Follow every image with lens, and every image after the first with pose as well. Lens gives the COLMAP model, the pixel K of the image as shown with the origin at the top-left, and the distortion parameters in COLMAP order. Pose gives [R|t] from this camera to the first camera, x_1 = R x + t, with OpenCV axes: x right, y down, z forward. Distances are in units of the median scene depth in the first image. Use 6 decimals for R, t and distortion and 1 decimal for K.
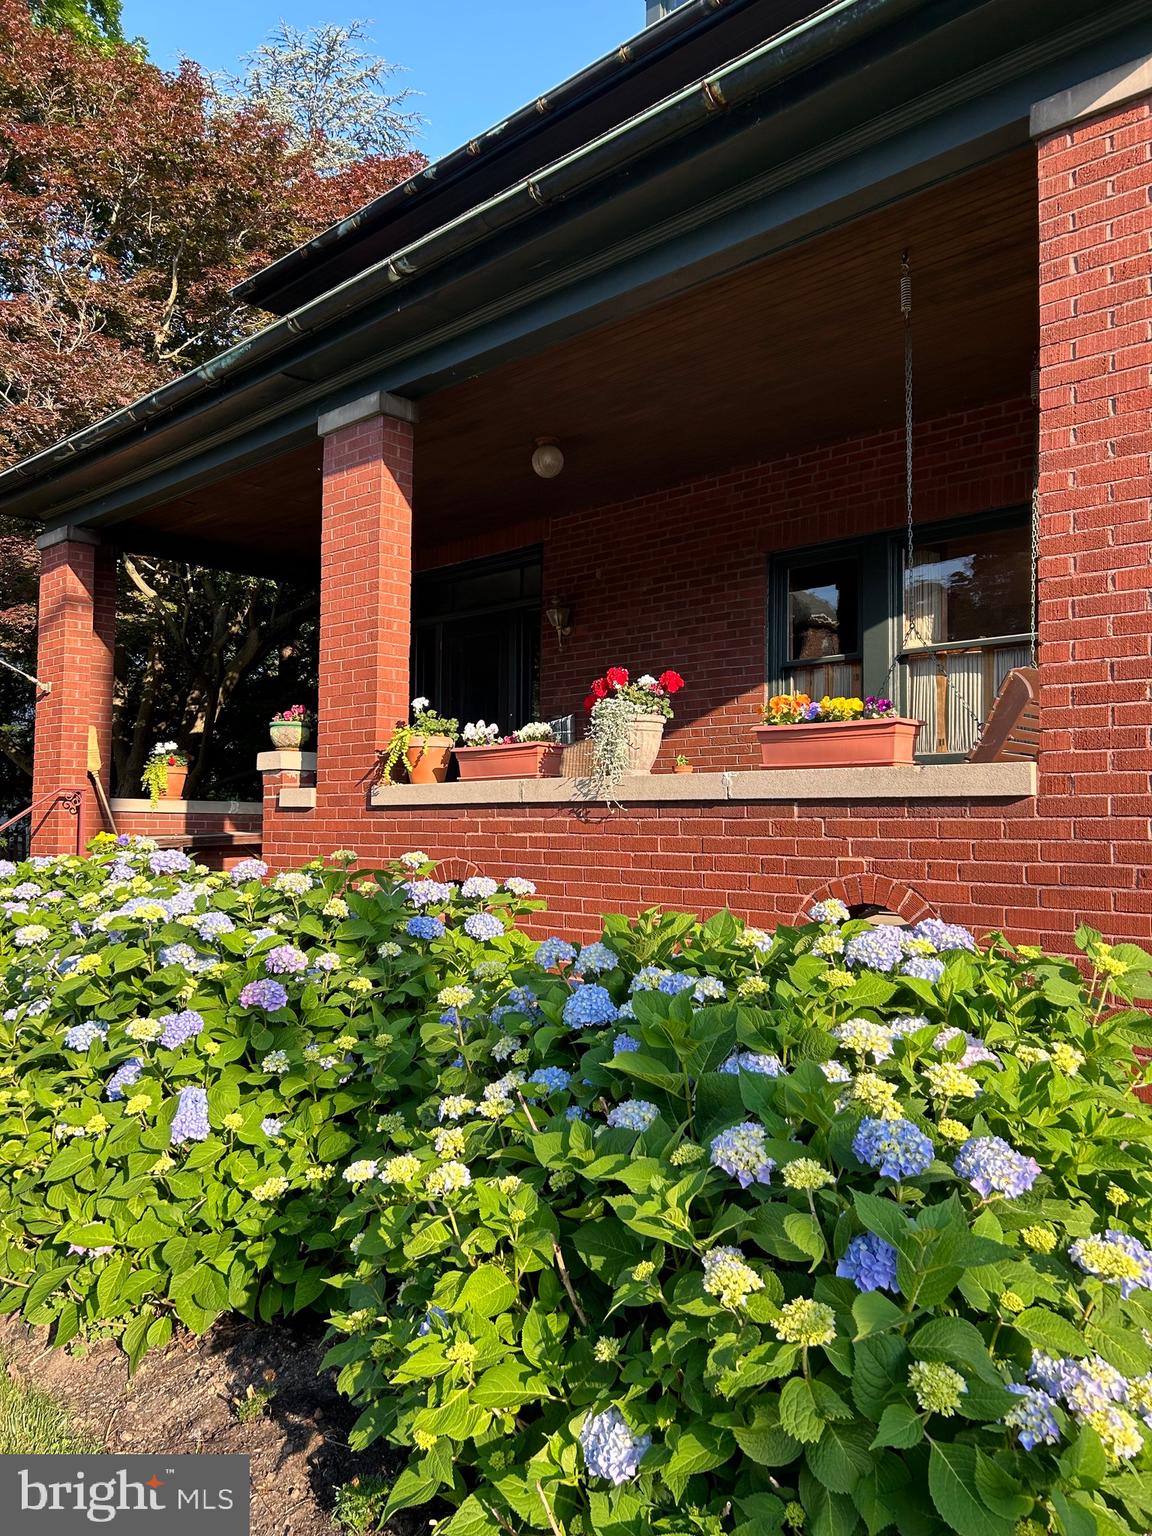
lens RADIAL K [[1172.0, 0, 572.1], [0, 1172.0, 766.8], [0, 0, 1]] dist [0.007298, 0.001881]
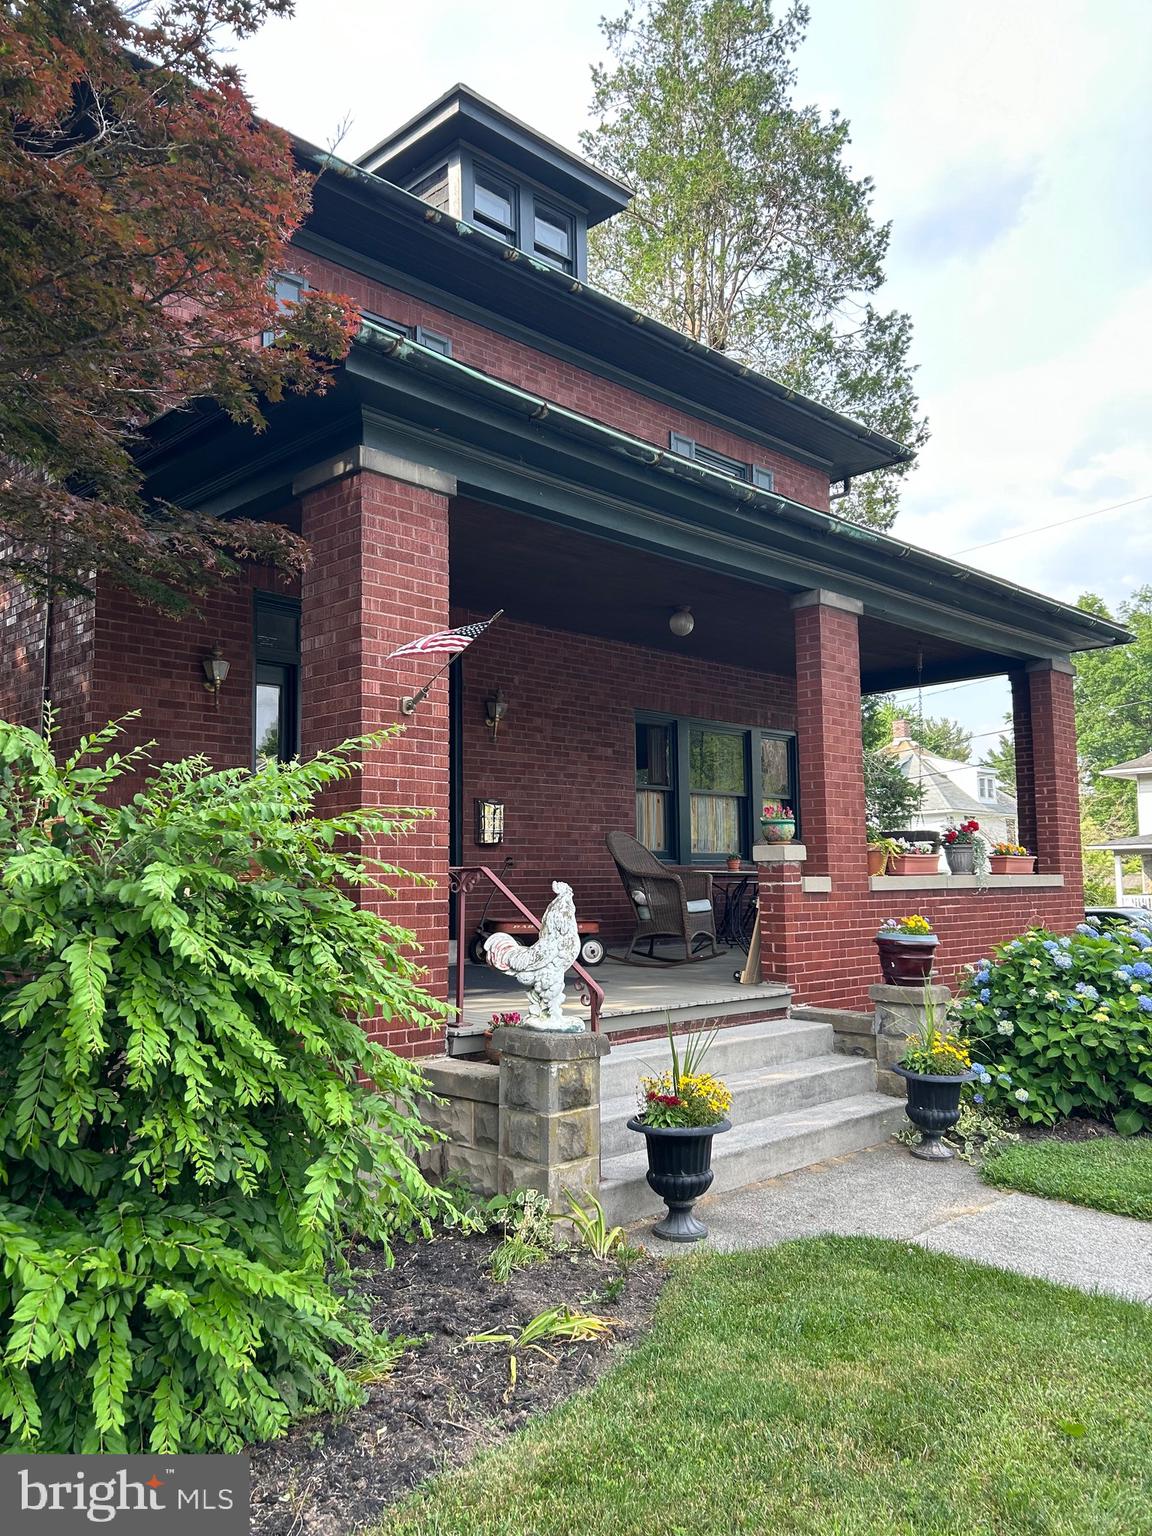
lens RADIAL K [[1172.0, 0, 576.3], [0, 1172.0, 771.6], [0, 0, 1]] dist [0.007298, 0.001881]
pose [[-0.001252, 0.083741, 0.996487, -1.157953], [-0.047329, 0.995366, -0.083706, 0.018042], [-0.998879, -0.047268, 0.002717, 0.975589]]
